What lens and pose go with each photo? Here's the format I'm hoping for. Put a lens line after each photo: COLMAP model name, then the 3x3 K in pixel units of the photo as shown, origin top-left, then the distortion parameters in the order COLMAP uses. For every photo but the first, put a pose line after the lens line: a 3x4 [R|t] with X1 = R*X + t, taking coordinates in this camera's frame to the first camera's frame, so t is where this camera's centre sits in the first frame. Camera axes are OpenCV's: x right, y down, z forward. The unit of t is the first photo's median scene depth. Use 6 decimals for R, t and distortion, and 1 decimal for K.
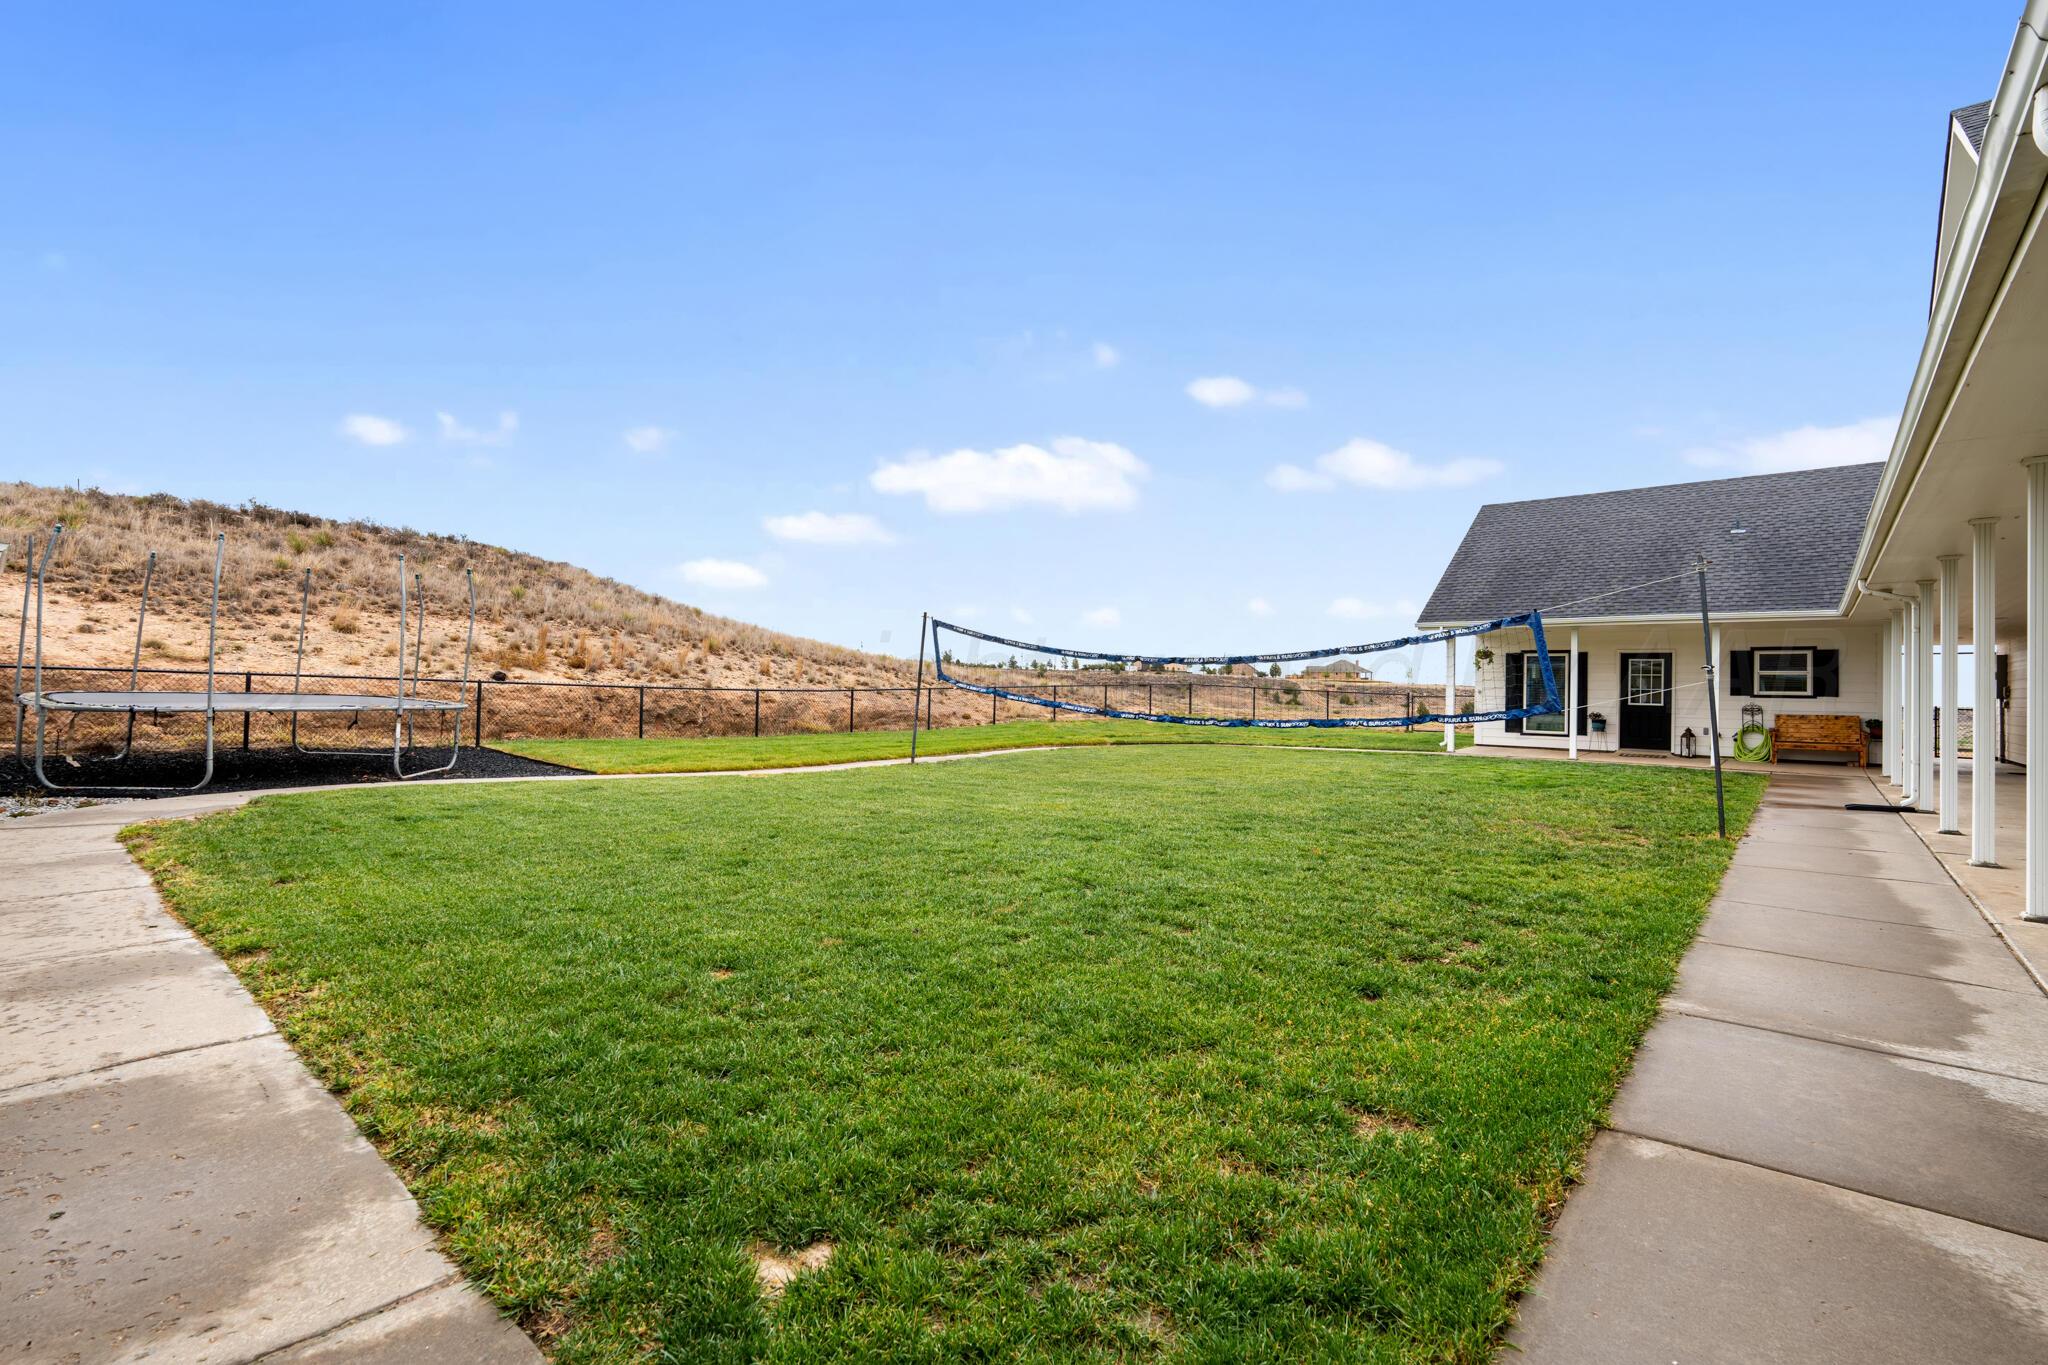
lens RADIAL K [[907.0, 0, 977.8], [0, 907.0, 696.0], [0, 0, 1]] dist [-0.008149, 0.000220]
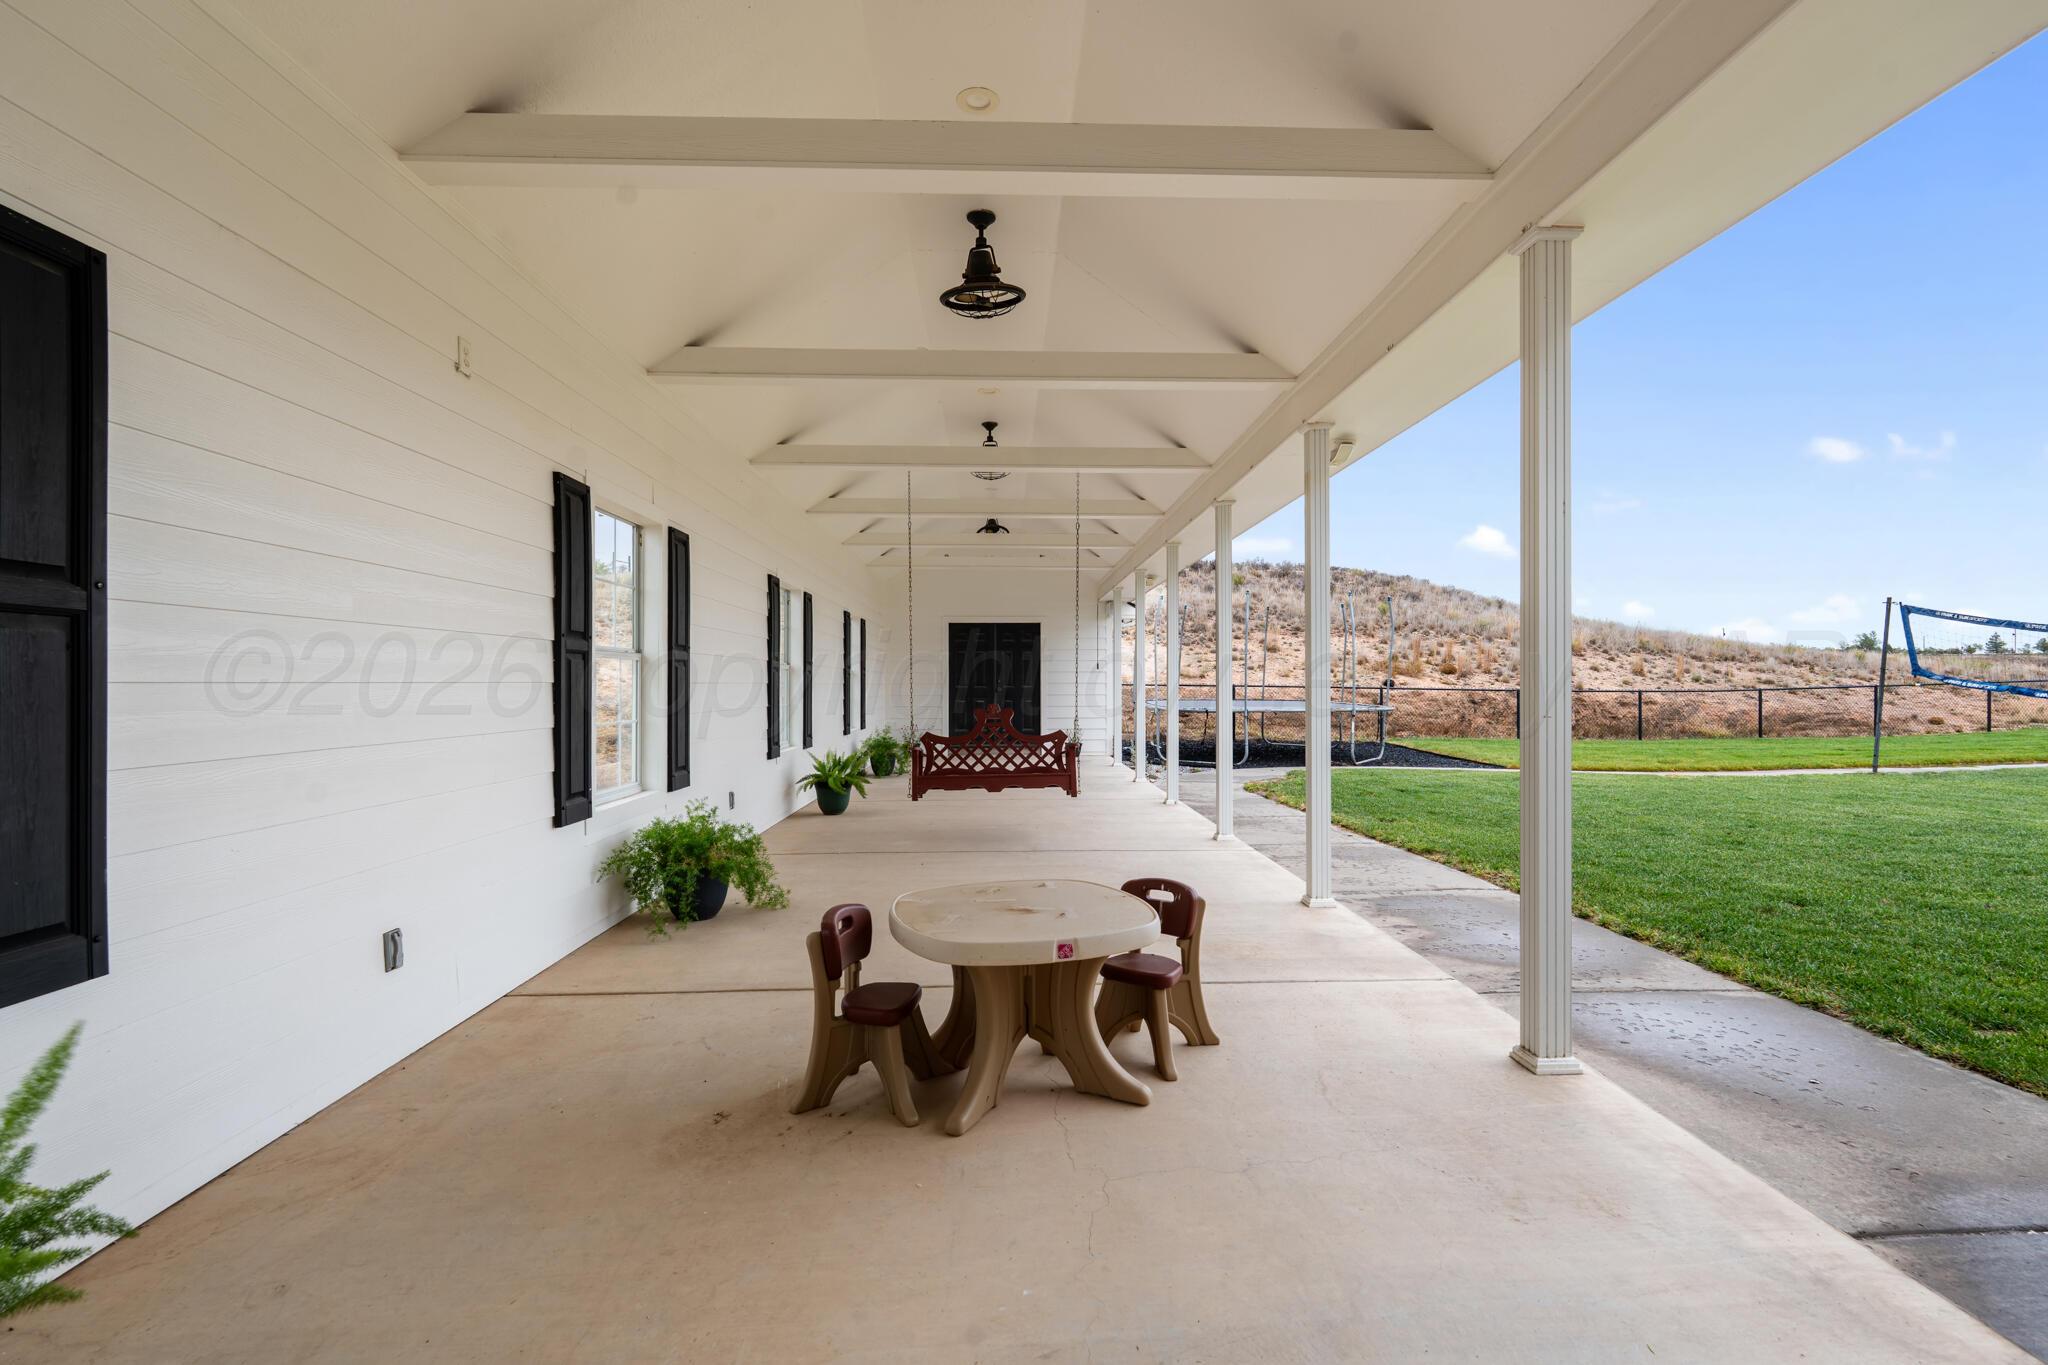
lens RADIAL K [[907.0, 0, 1026.2], [0, 907.0, 690.1], [0, 0, 1]] dist [-0.008149, 0.000220]
pose [[0.705966, -0.016905, -0.708044, -0.023600], [0.009750, 0.999852, -0.014152, -0.000646], [0.708179, 0.003087, 0.706026, -0.127131]]
